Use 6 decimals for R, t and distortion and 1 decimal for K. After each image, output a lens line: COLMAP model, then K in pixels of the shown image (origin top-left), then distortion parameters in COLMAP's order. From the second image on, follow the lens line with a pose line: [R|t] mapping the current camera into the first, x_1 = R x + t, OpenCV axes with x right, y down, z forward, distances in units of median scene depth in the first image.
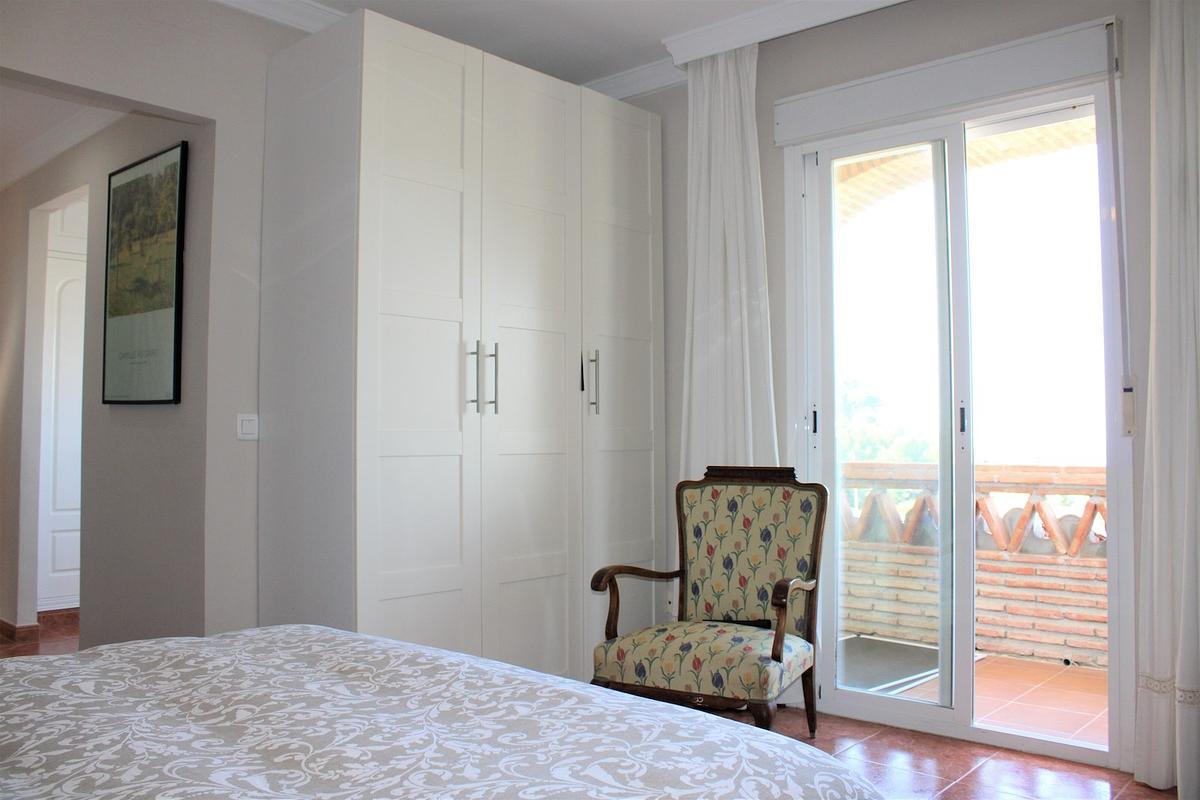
lens RADIAL K [[984.2, 0, 600.0], [0, 984.2, 400.0], [0, 0, 1]] dist [-0.161689, 0.146787]
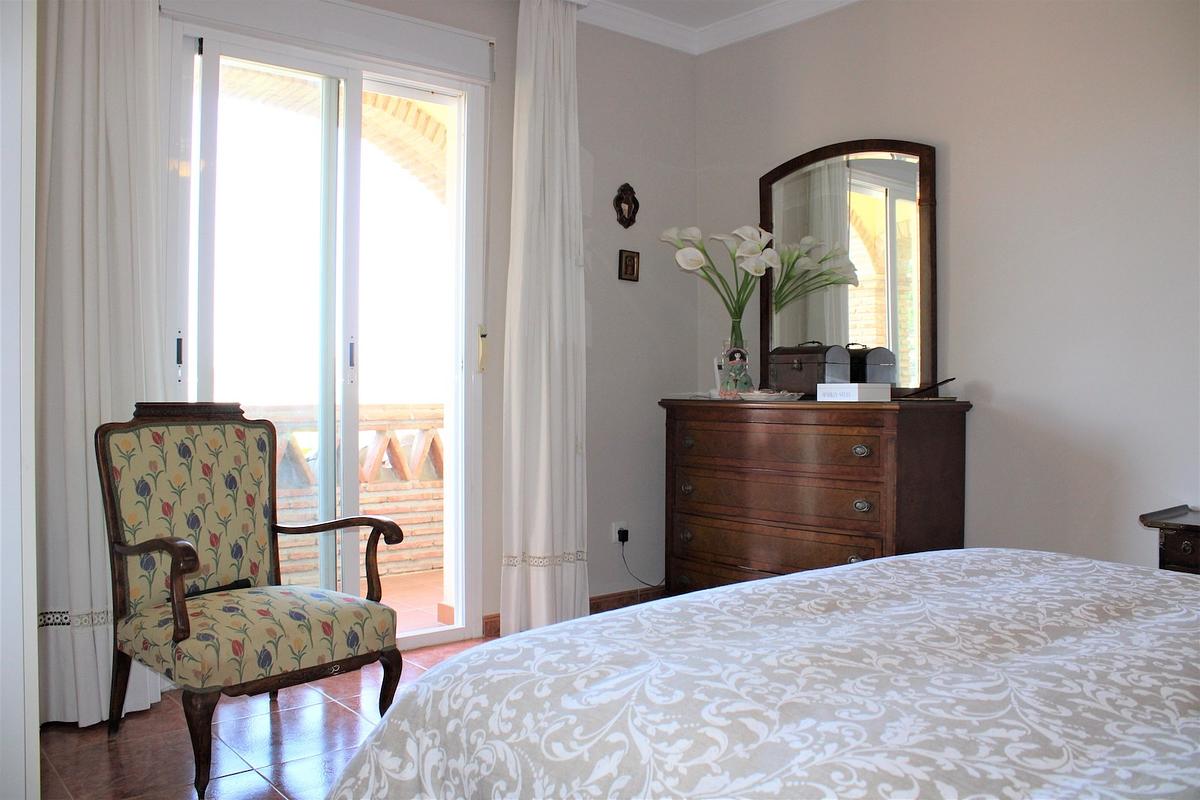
lens RADIAL K [[984.2, 0, 600.0], [0, 984.2, 400.0], [0, 0, 1]] dist [-0.161689, 0.146787]
pose [[0.156052, -0.011166, 0.987686, -0.605557], [-0.041704, 0.998970, 0.017883, 0.038351], [-0.986868, -0.043981, 0.155426, 0.551197]]
